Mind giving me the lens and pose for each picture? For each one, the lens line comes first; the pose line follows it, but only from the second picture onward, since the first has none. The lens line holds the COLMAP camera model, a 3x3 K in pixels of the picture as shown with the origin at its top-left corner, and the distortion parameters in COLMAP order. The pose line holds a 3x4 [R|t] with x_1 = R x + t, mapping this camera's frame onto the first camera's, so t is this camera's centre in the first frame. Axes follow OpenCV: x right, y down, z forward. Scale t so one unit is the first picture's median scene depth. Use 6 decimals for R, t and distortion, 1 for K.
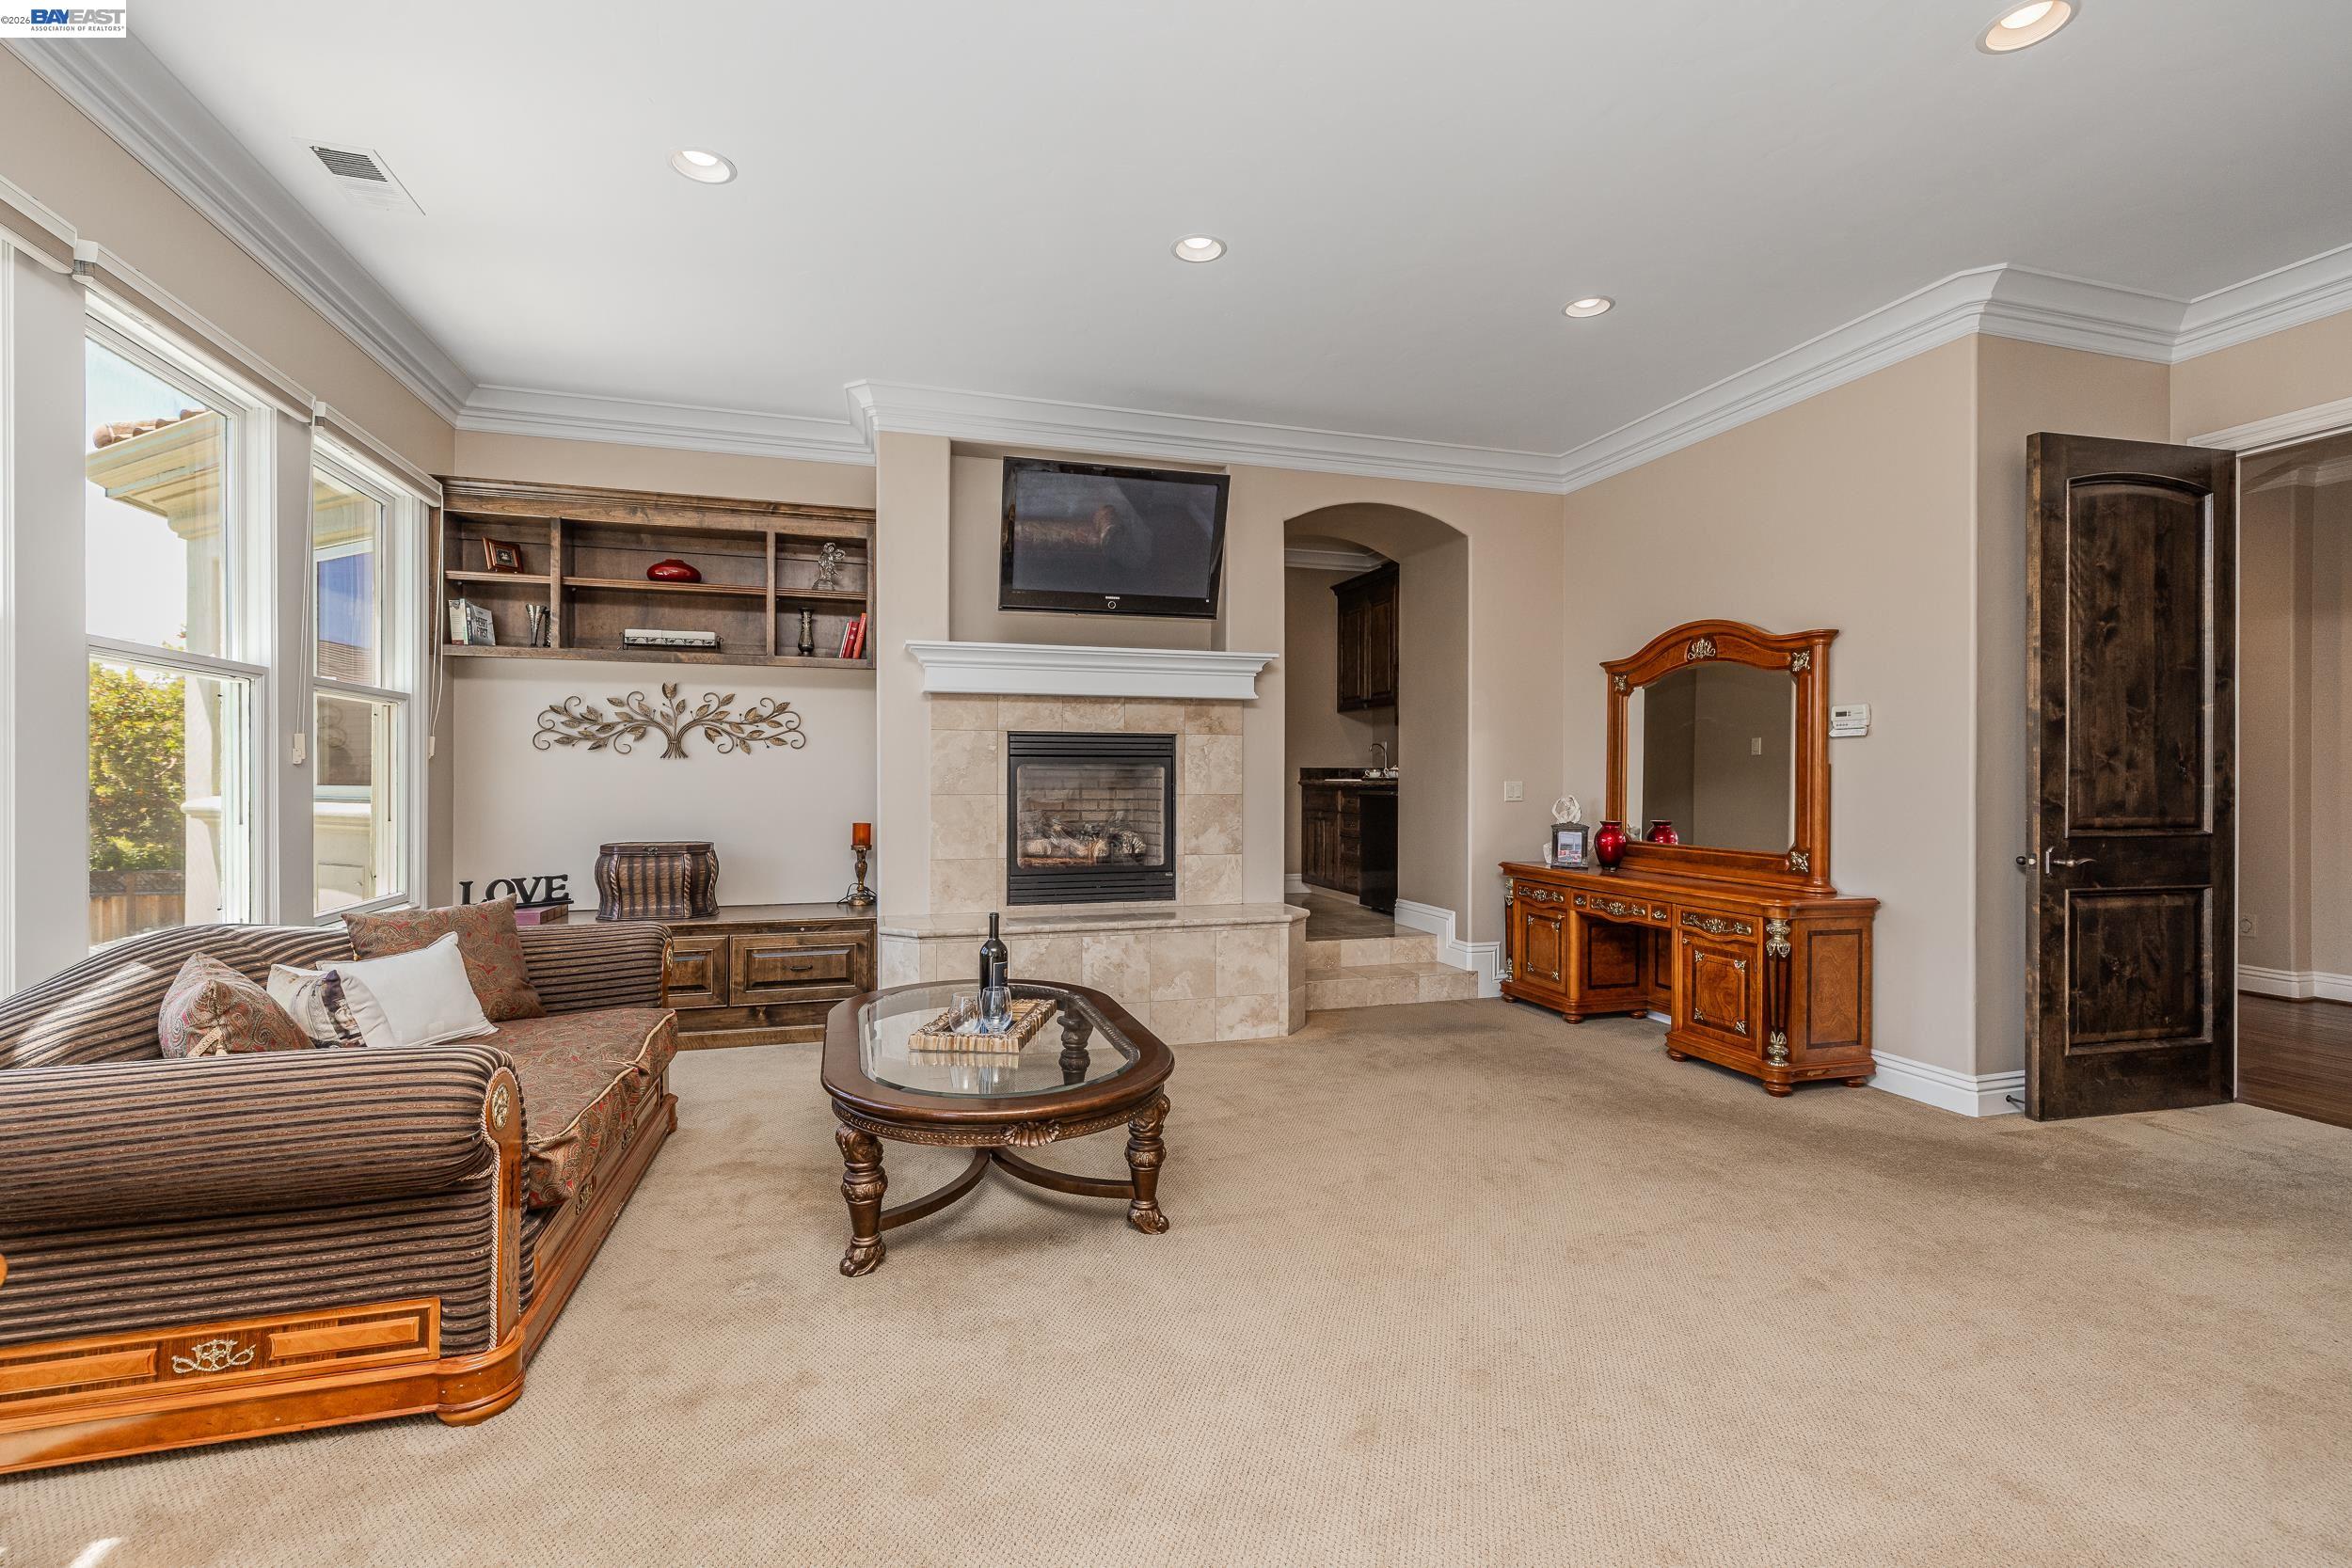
lens RADIAL K [[1007.4, 0, 1169.5], [0, 1007.4, 791.6], [0, 0, 1]] dist [0.000436, 0.000020]
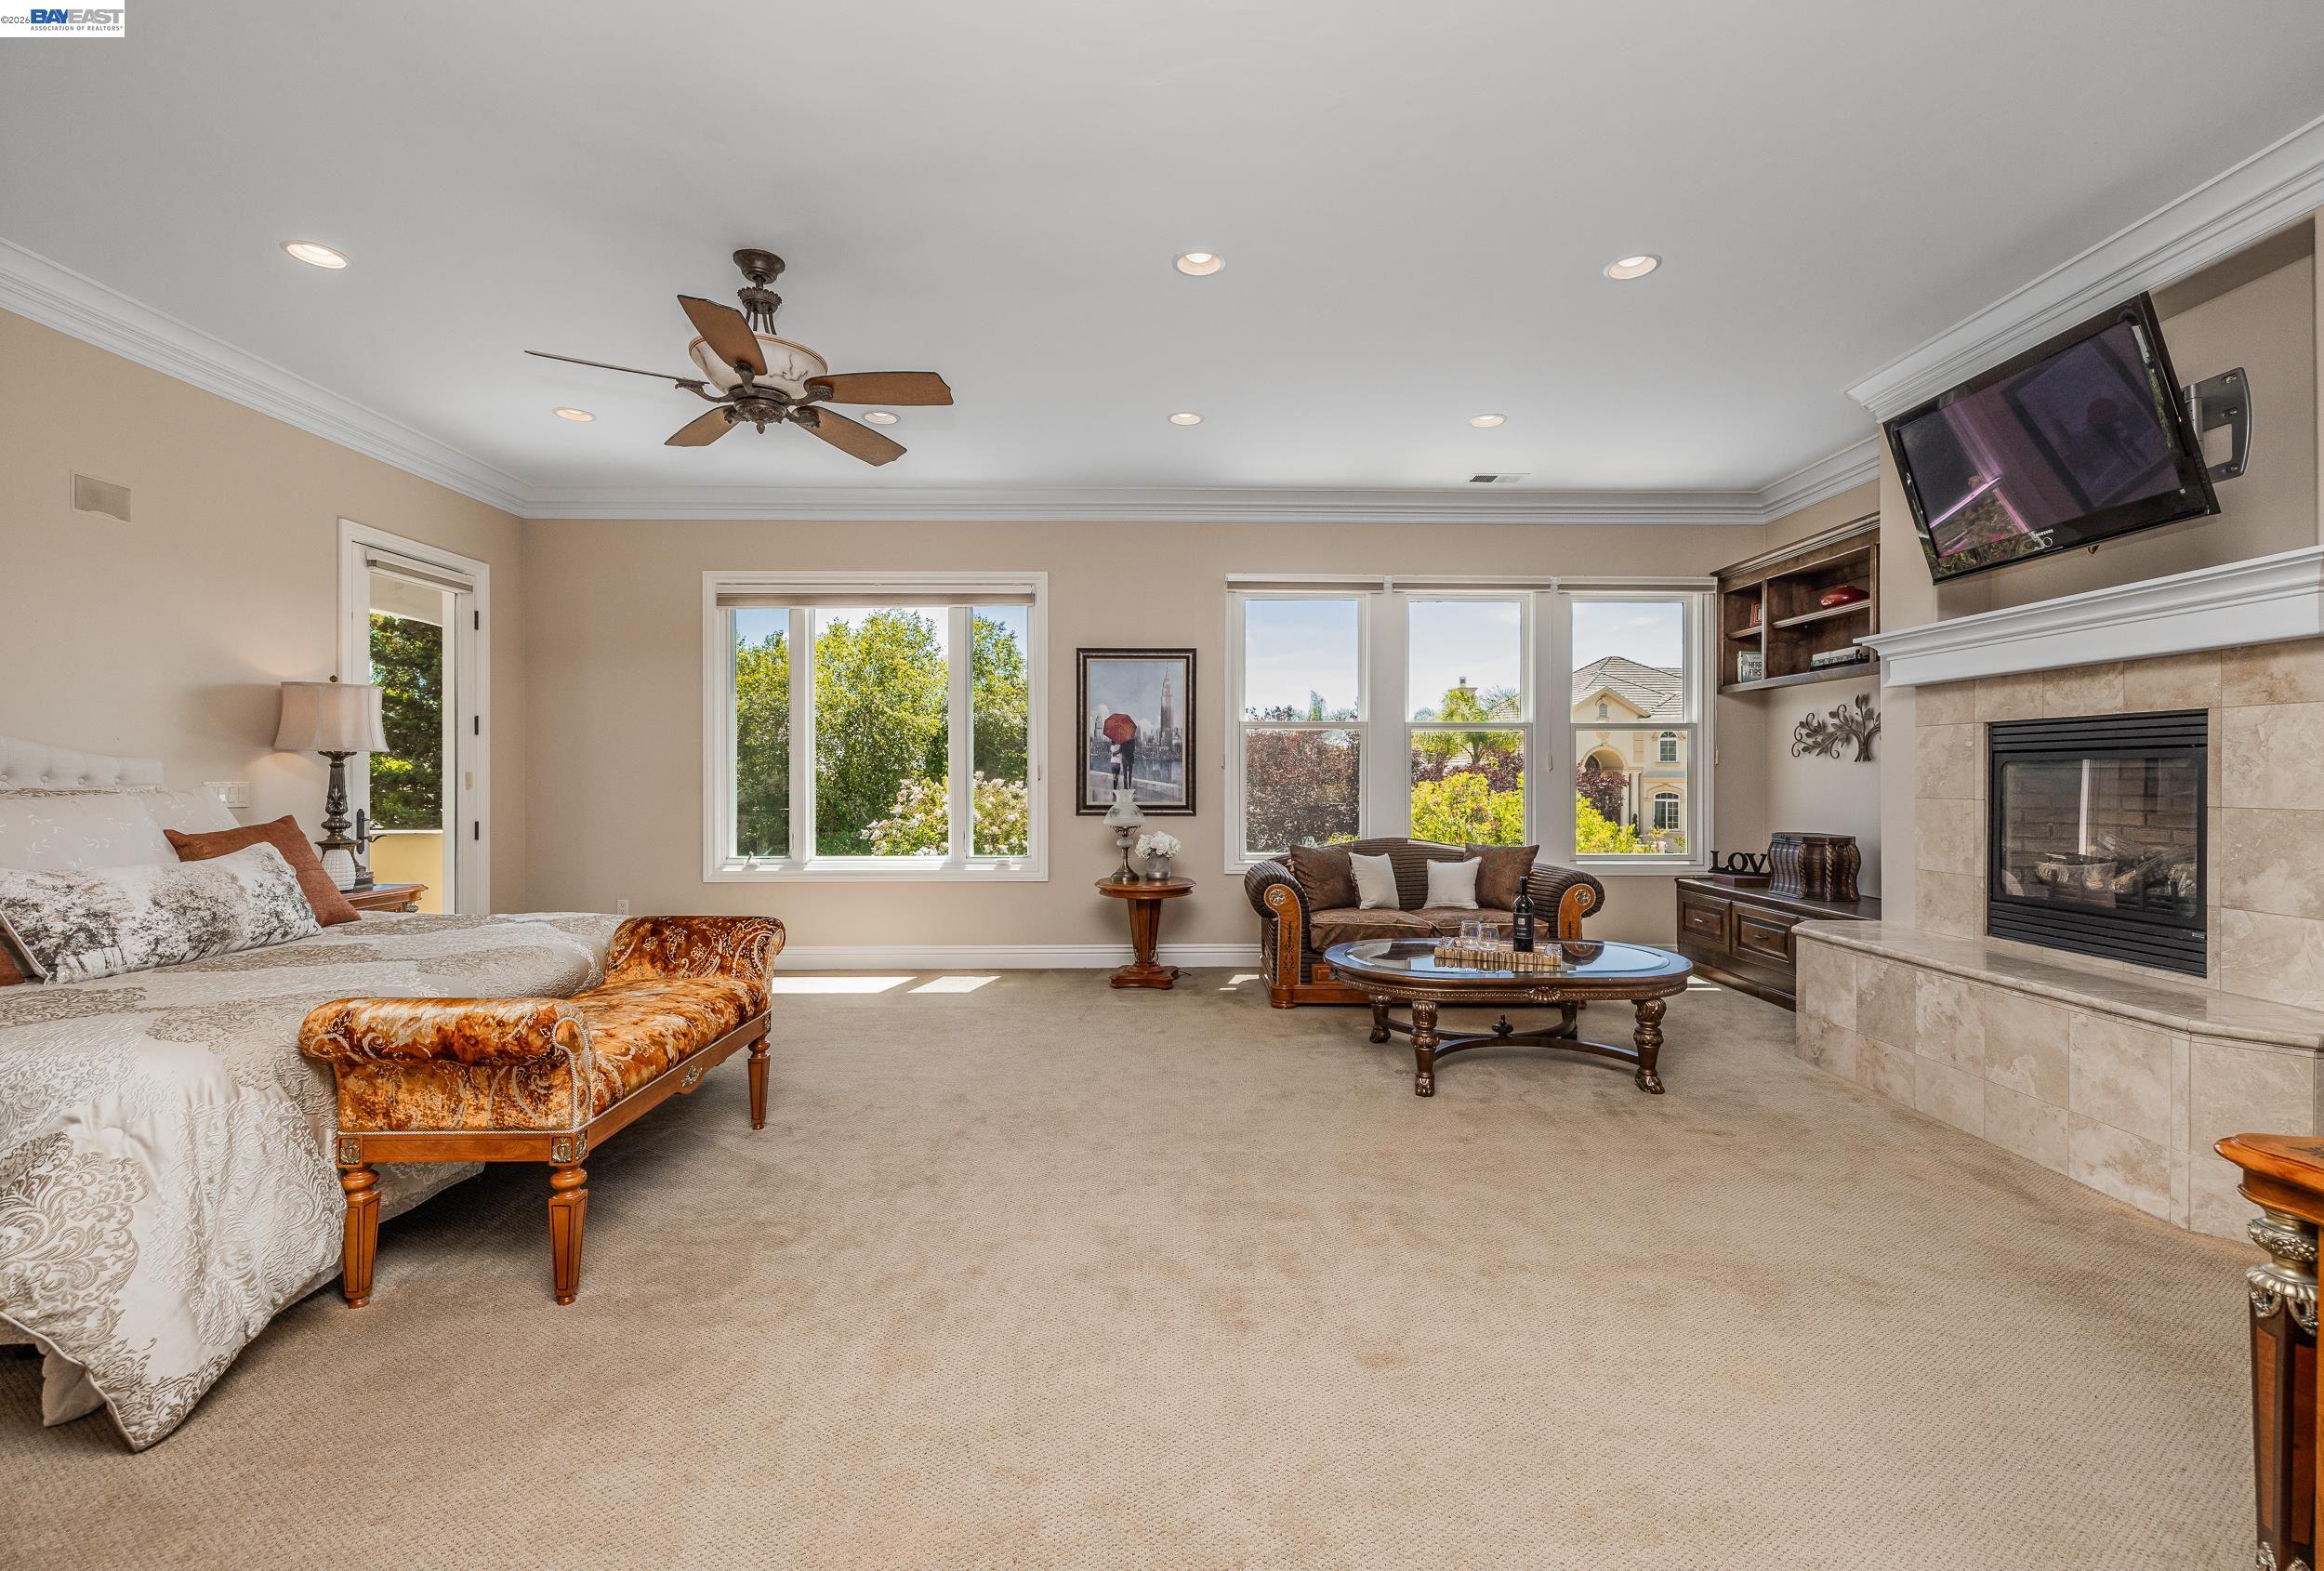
lens RADIAL K [[1028.0, 0, 1161.8], [0, 1028.0, 775.4], [0, 0, 1]] dist [0.000440, 0.000076]
pose [[-0.281332, -0.001718, -0.959609, 0.832423], [-0.012811, 0.999916, 0.001965, -0.010172], [0.959525, 0.012846, -0.281330, 0.589030]]
